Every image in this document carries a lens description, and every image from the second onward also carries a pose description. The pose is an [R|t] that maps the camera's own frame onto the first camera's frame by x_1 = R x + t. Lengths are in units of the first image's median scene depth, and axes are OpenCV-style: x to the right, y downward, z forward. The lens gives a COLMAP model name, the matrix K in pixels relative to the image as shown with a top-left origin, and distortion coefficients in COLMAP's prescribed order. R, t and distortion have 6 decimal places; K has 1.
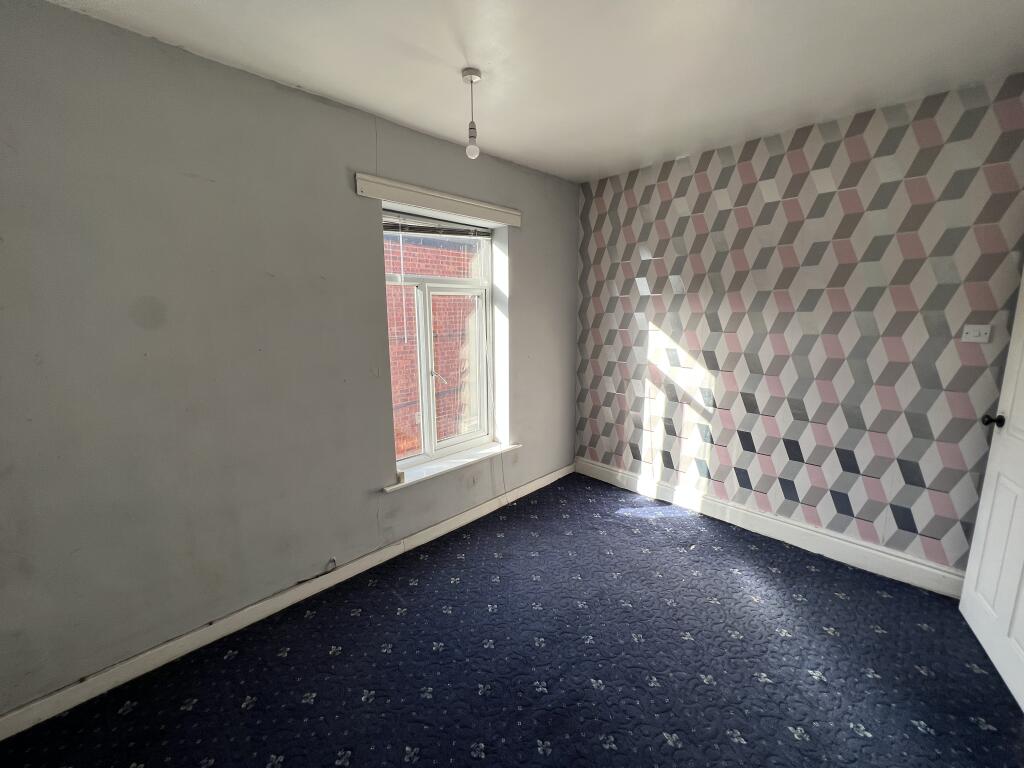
lens RADIAL K [[407.8, 0, 511.8], [0, 407.8, 382.6], [0, 0, 1]] dist [-0.000080, -0.000549]
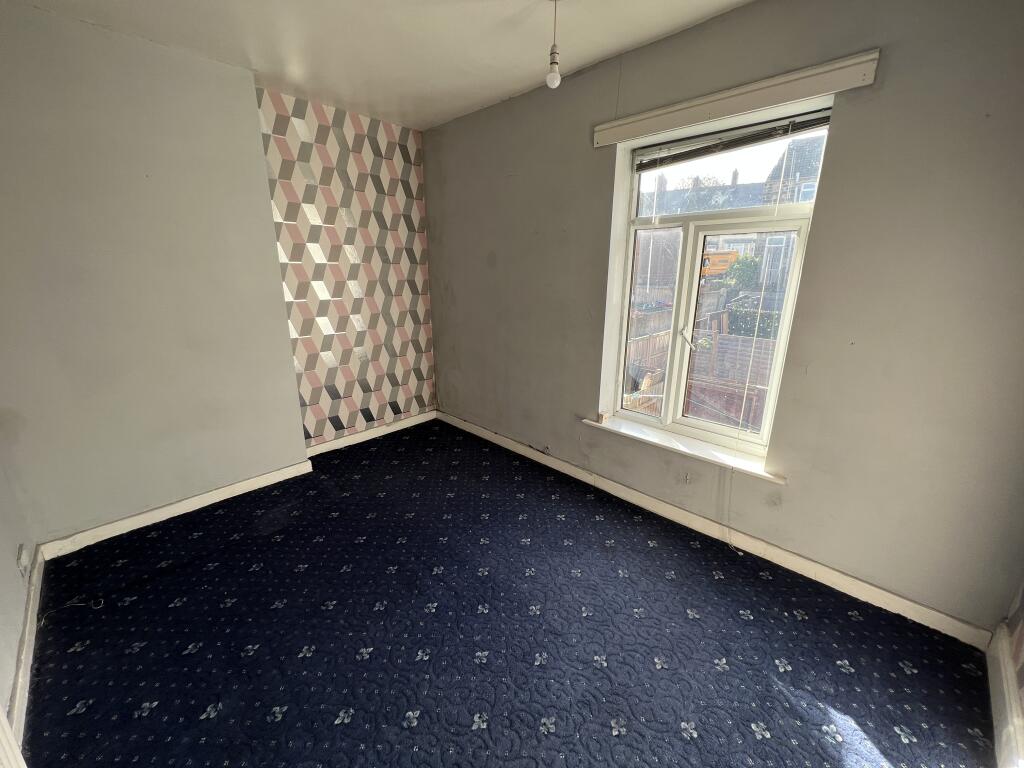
lens RADIAL K [[407.8, 0, 511.6], [0, 407.8, 383.1], [0, 0, 1]] dist [-0.000080, -0.000549]
pose [[0.003999, 0.284312, -0.958723, 0.727137], [-0.172225, 0.944601, 0.279406, -0.112438], [0.985050, 0.163998, 0.052743, 0.707804]]
